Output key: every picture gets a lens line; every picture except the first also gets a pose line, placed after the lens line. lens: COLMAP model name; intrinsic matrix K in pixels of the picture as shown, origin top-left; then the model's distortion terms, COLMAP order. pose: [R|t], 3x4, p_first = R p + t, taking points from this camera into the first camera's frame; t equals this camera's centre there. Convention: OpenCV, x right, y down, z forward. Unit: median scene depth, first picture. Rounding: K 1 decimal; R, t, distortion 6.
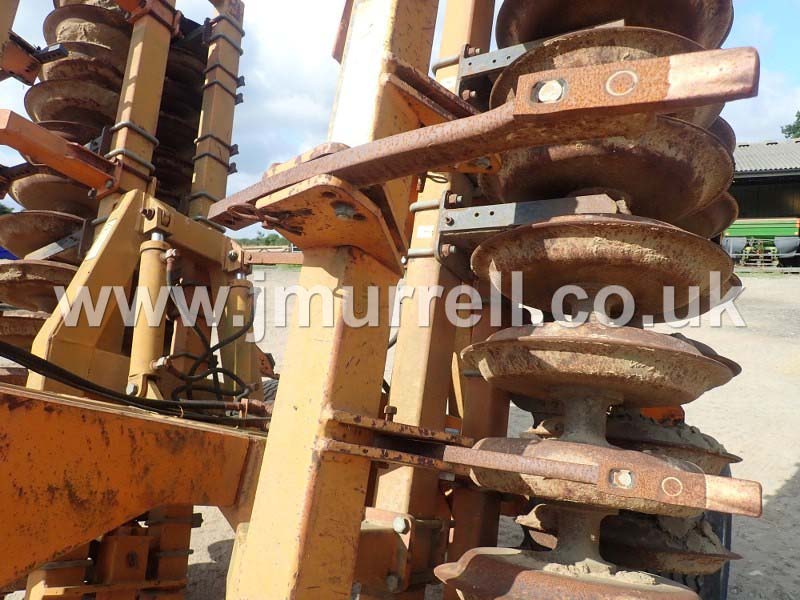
lens RADIAL K [[588.2, 0, 400.0], [0, 588.2, 300.0], [0, 0, 1]] dist [0.004511, -0.005766]
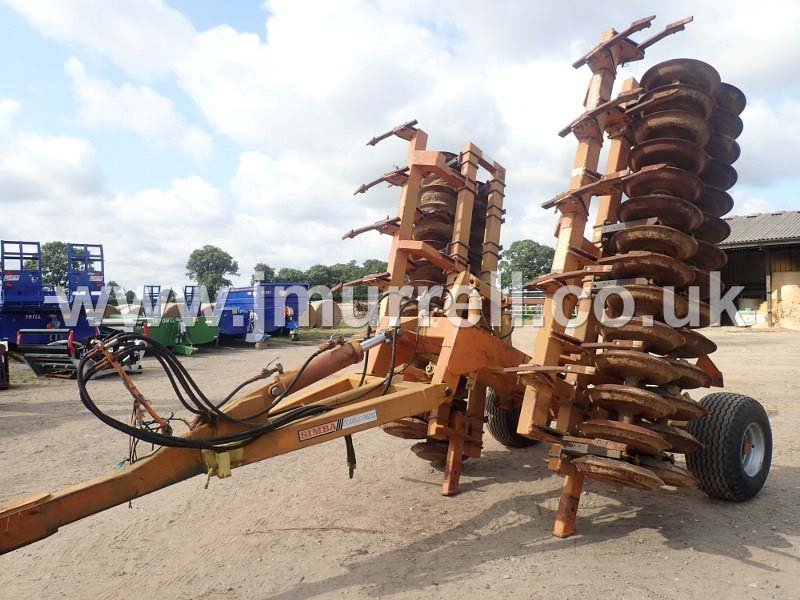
lens RADIAL K [[588.2, 0, 400.0], [0, 588.2, 300.0], [0, 0, 1]] dist [0.004511, -0.005766]
pose [[0.935979, 0.008717, -0.351948, 0.128002], [-0.041966, 0.995328, -0.086952, 0.137523], [0.349546, 0.096156, 0.931972, -1.233062]]
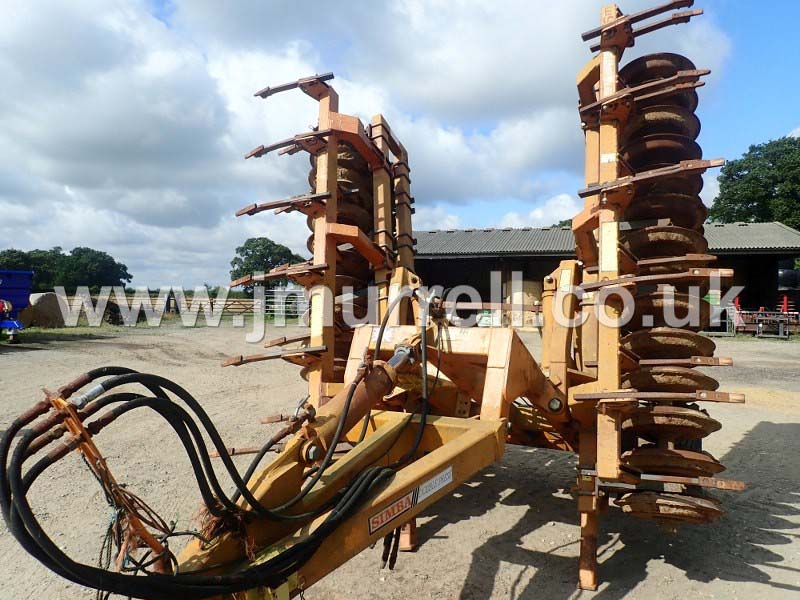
lens RADIAL K [[586.3, 0, 400.0], [0, 586.3, 300.0], [0, 0, 1]] dist [0.004193, -0.007804]
pose [[0.994936, 0.033668, 0.094705, -0.626066], [-0.024229, 0.994781, -0.099112, 0.105962], [-0.097547, 0.096315, 0.990559, -0.861990]]
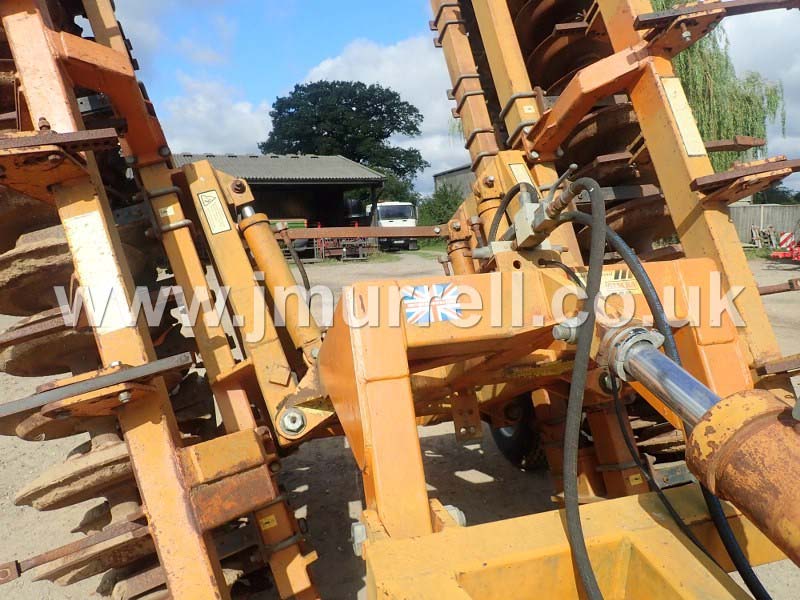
lens RADIAL K [[588.2, 0, 400.0], [0, 588.2, 300.0], [0, 0, 1]] dist [0.004511, -0.005766]
pose [[0.679373, -0.093785, 0.727776, -0.927604], [0.097469, 0.994544, 0.037175, 0.029115], [-0.727291, 0.045680, 0.684807, 0.138422]]
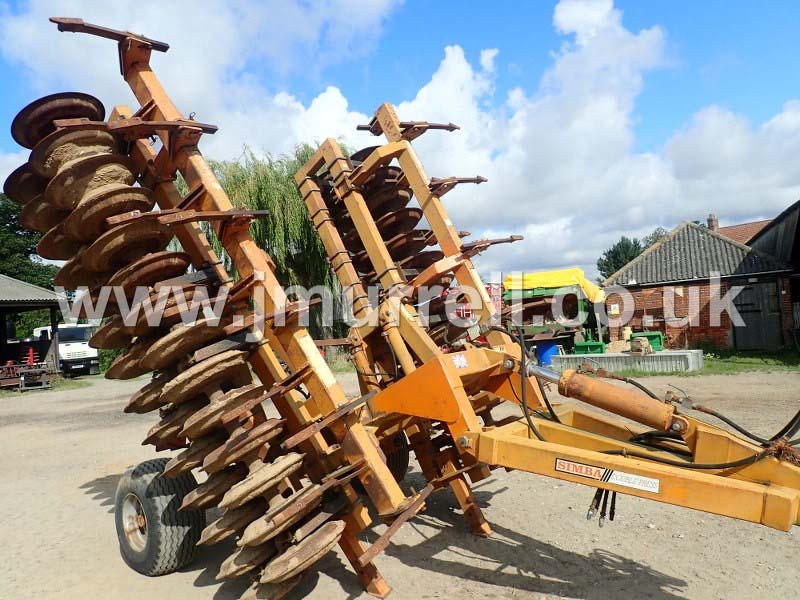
lens RADIAL K [[586.3, 0, 400.0], [0, 586.3, 300.0], [0, 0, 1]] dist [0.004193, -0.007804]
pose [[0.183518, 0.047279, 0.981879, -1.979094], [0.173828, 0.981541, -0.079752, -0.005157], [-0.967525, 0.185314, 0.171912, 0.340716]]
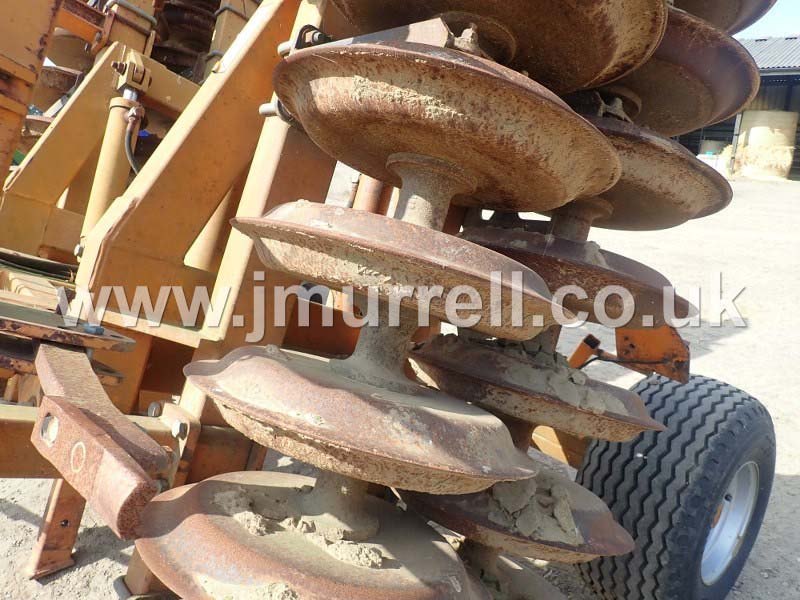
lens RADIAL K [[588.2, 0, 400.0], [0, 588.2, 300.0], [0, 0, 1]] dist [0.004511, -0.005766]
pose [[0.957156, 0.122700, -0.262292, 0.280046], [-0.073754, 0.979216, 0.188933, 0.005453], [0.280023, -0.161493, 0.946312, 0.164620]]
